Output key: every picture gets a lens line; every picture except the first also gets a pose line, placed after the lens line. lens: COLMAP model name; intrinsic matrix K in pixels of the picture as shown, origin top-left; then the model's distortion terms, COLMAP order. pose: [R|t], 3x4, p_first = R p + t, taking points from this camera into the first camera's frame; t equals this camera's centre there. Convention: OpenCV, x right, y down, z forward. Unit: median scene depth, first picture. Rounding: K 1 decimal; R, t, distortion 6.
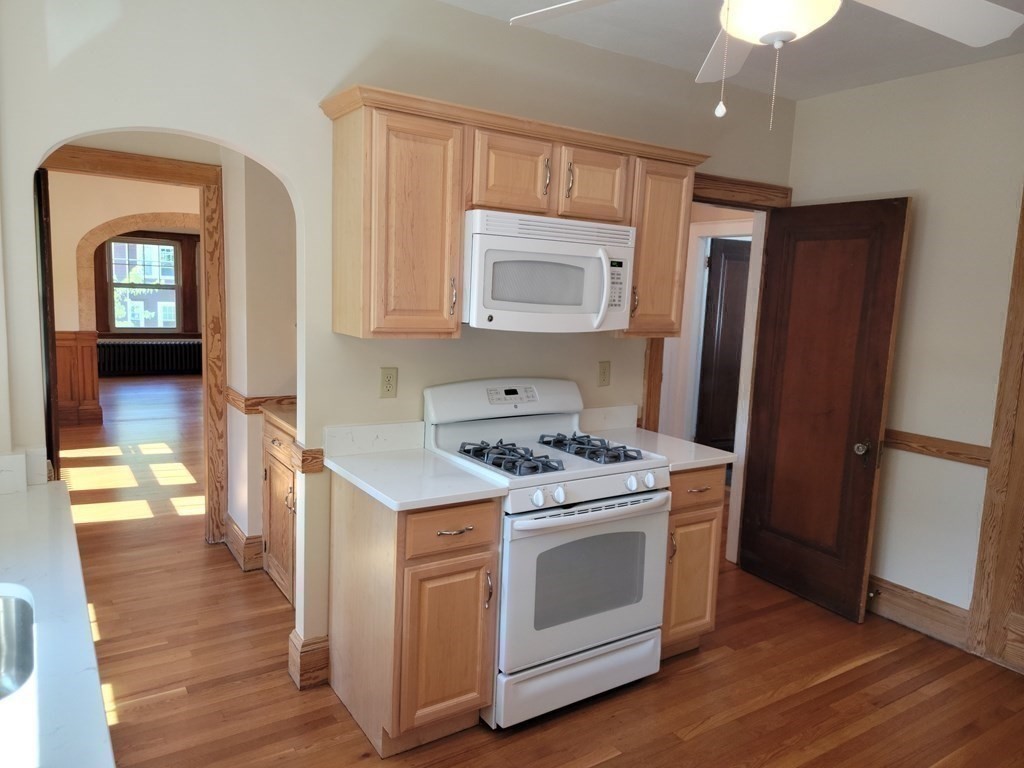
lens RADIAL K [[717.5, 0, 512.0], [0, 717.5, 384.0], [0, 0, 1]] dist [0.105847, -0.123187]
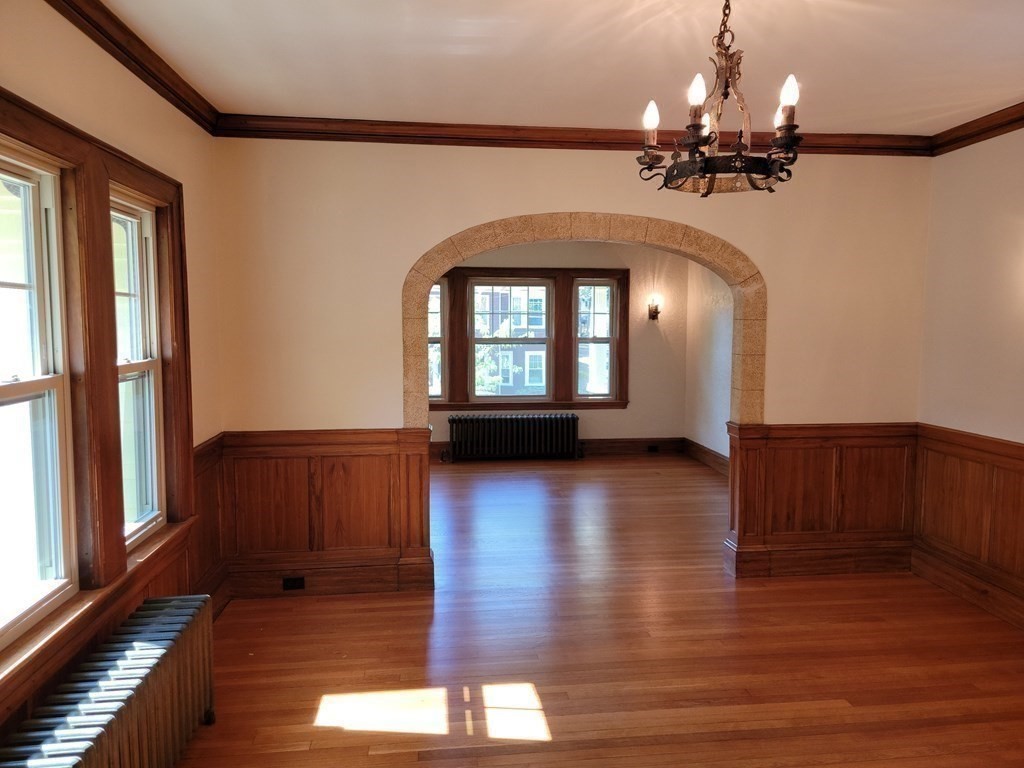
lens RADIAL K [[717.5, 0, 512.0], [0, 717.5, 384.0], [0, 0, 1]] dist [0.105847, -0.123187]
pose [[0.892401, -0.002462, -0.451236, -0.166533], [-0.022500, 0.998498, -0.049946, -0.052344], [0.450681, 0.054725, 0.891006, 0.343770]]
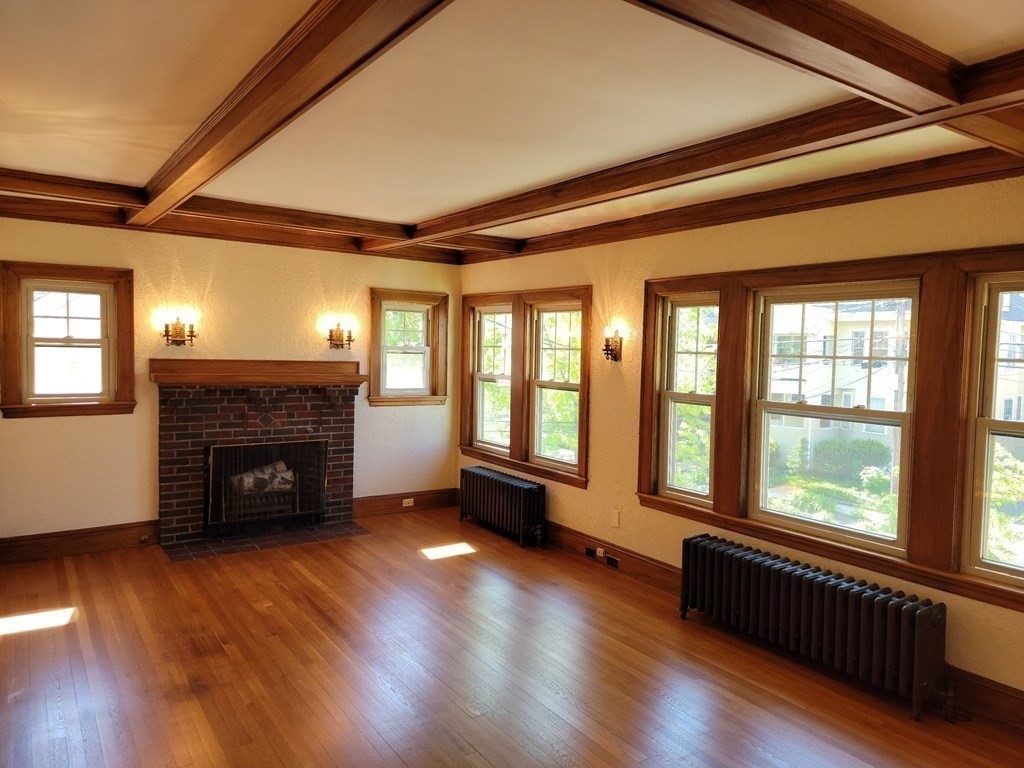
lens RADIAL K [[771.7, 0, 512.0], [0, 771.7, 384.0], [0, 0, 1]] dist [0.053539, -0.000694]
pose [[0.059464, 0.004714, -0.998219, -0.121965], [-0.153609, 0.988121, -0.004485, -0.121249], [0.986341, 0.153602, 0.059482, 0.814475]]
